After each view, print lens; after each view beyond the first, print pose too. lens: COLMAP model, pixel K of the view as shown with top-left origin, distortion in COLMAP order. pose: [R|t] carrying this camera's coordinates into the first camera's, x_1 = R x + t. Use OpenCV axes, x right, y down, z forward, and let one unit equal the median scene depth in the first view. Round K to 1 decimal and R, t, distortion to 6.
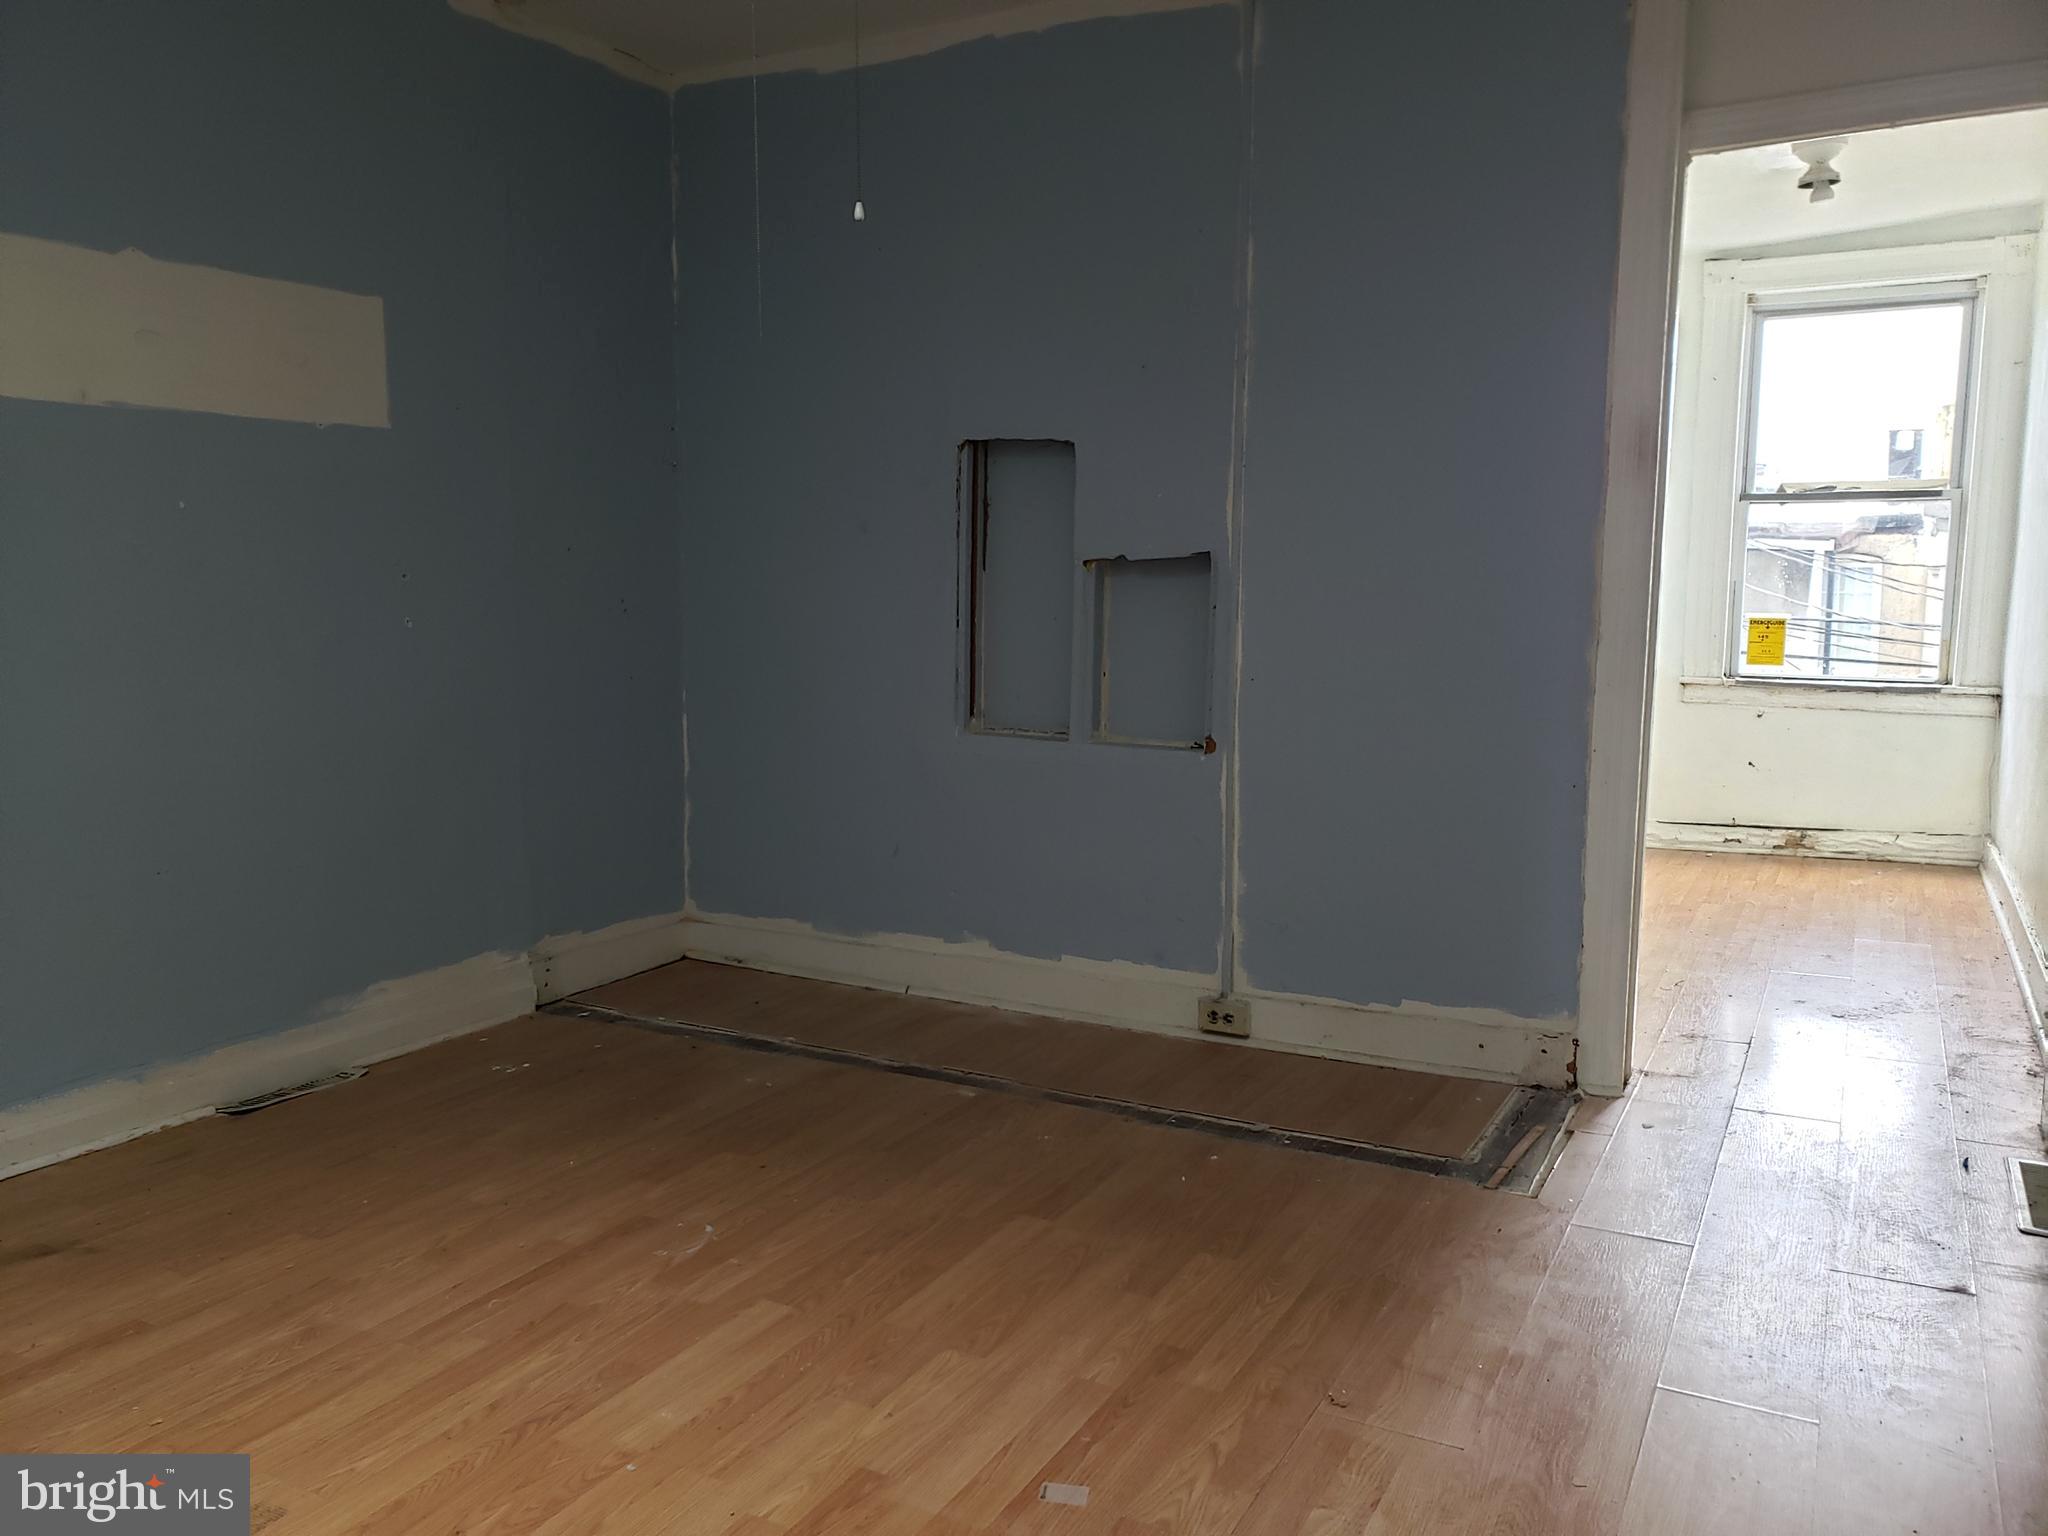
lens RADIAL K [[1541.6, 0, 1038.1], [0, 1541.6, 782.2], [0, 0, 1]] dist [0.018382, -0.000364]
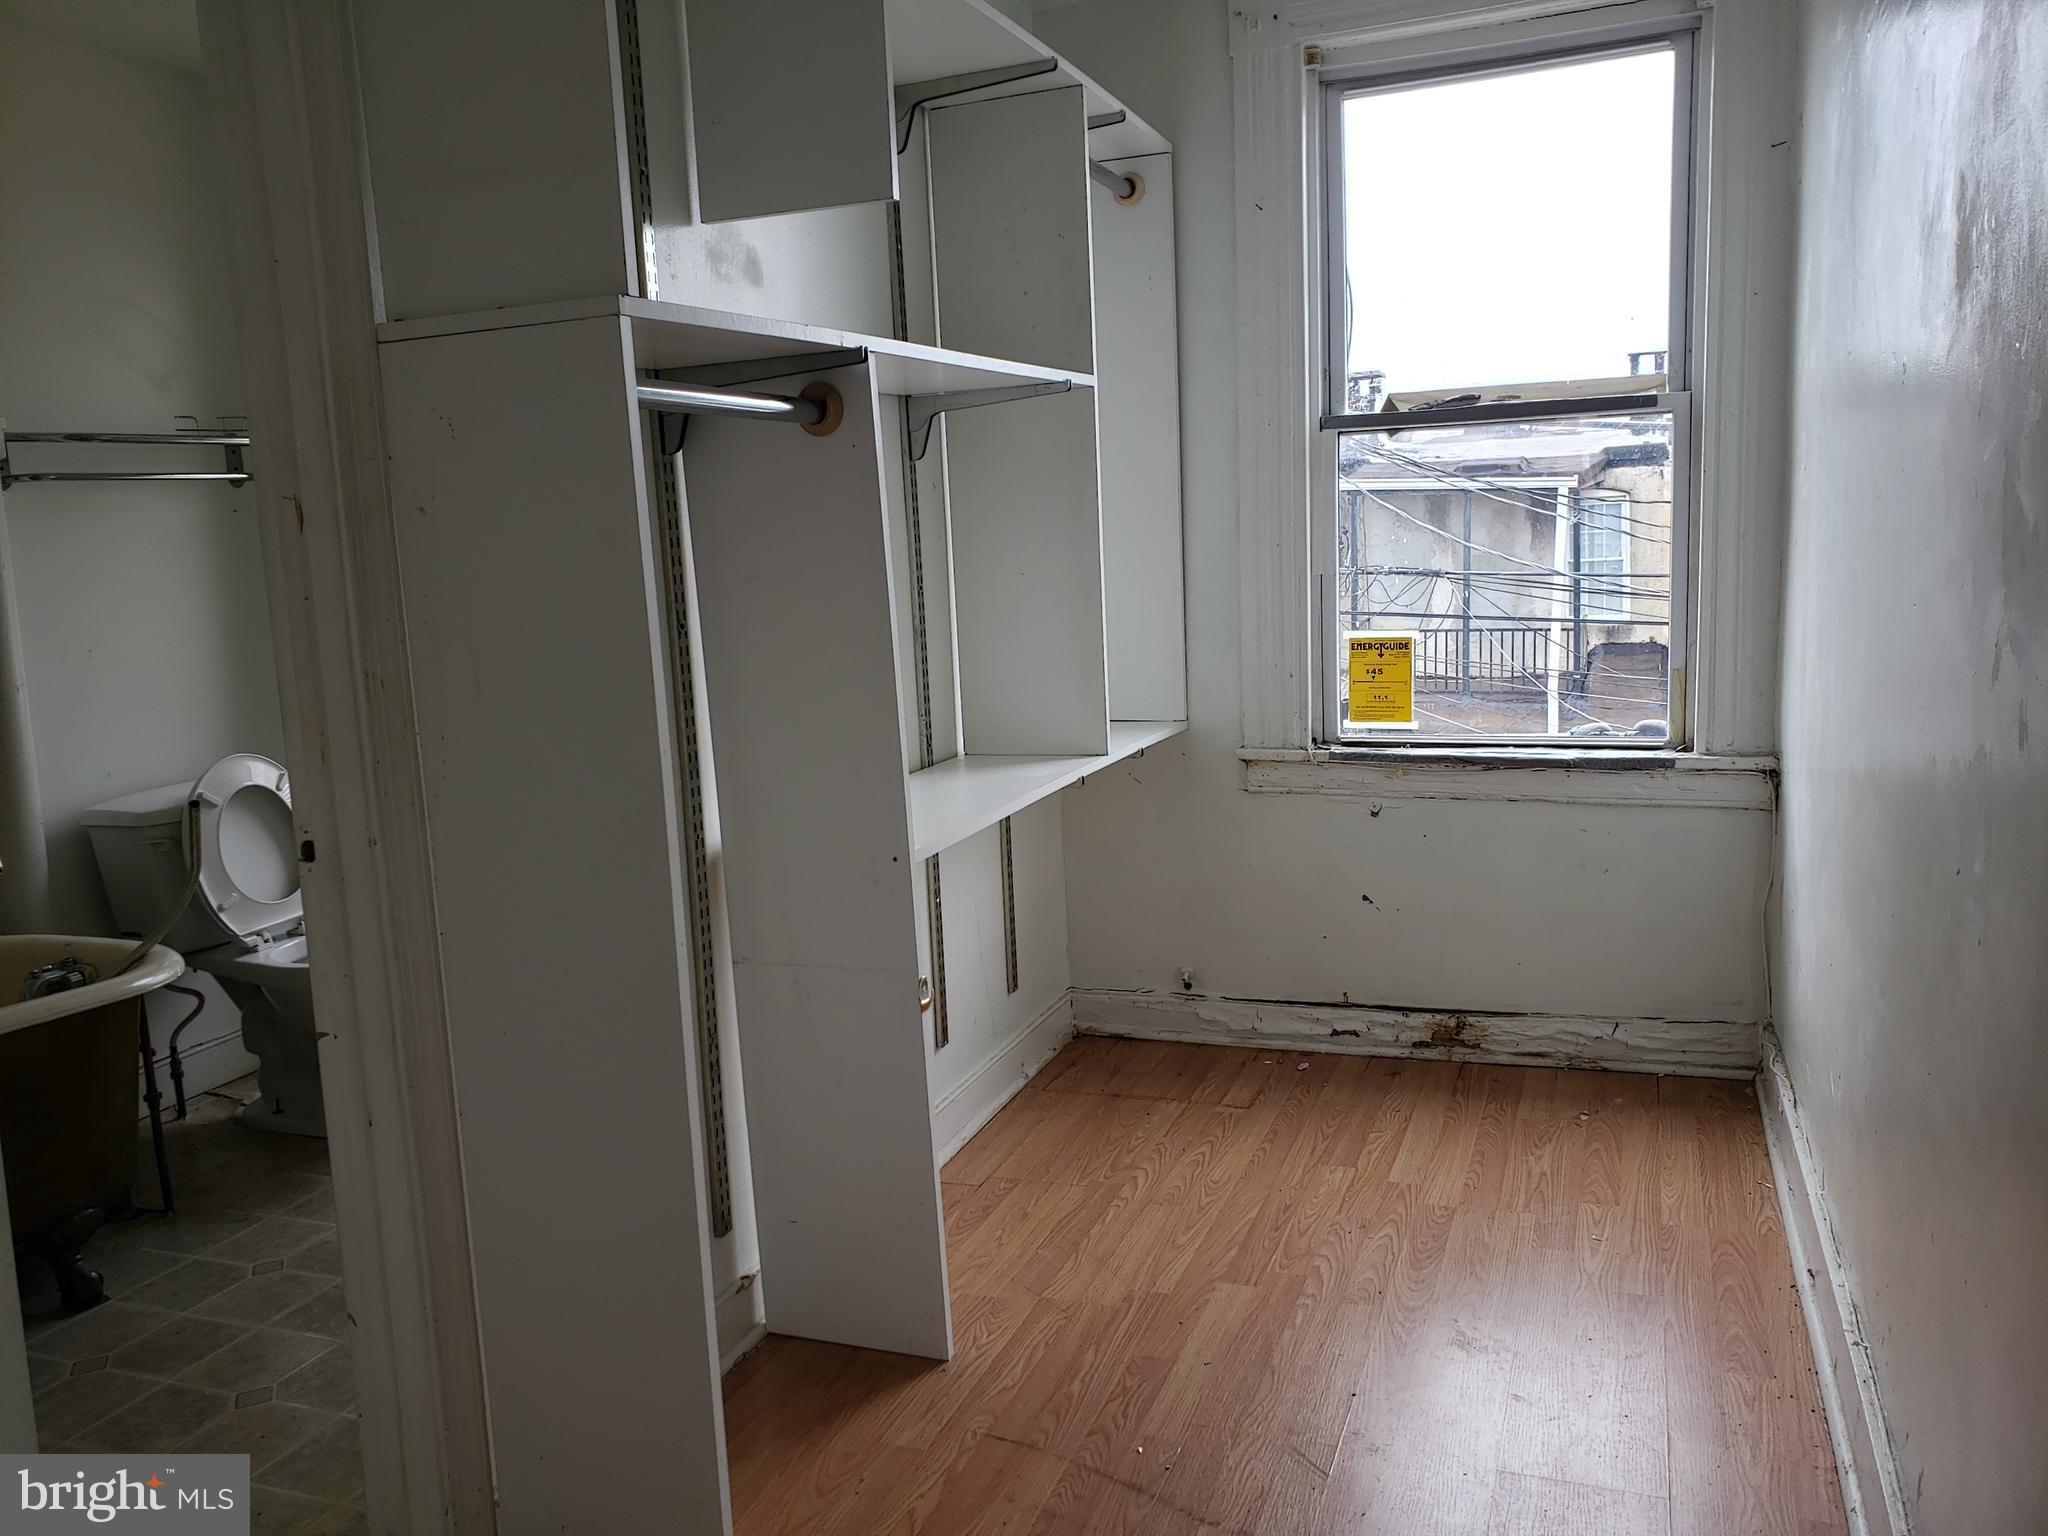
lens RADIAL K [[1541.6, 0, 1036.2], [0, 1541.6, 767.0], [0, 0, 1]] dist [0.018382, -0.000364]
pose [[0.991203, -0.061671, 0.117103, 0.280397], [0.059701, 0.998011, 0.020257, -0.078195], [-0.118119, -0.013087, 0.992913, 0.461413]]
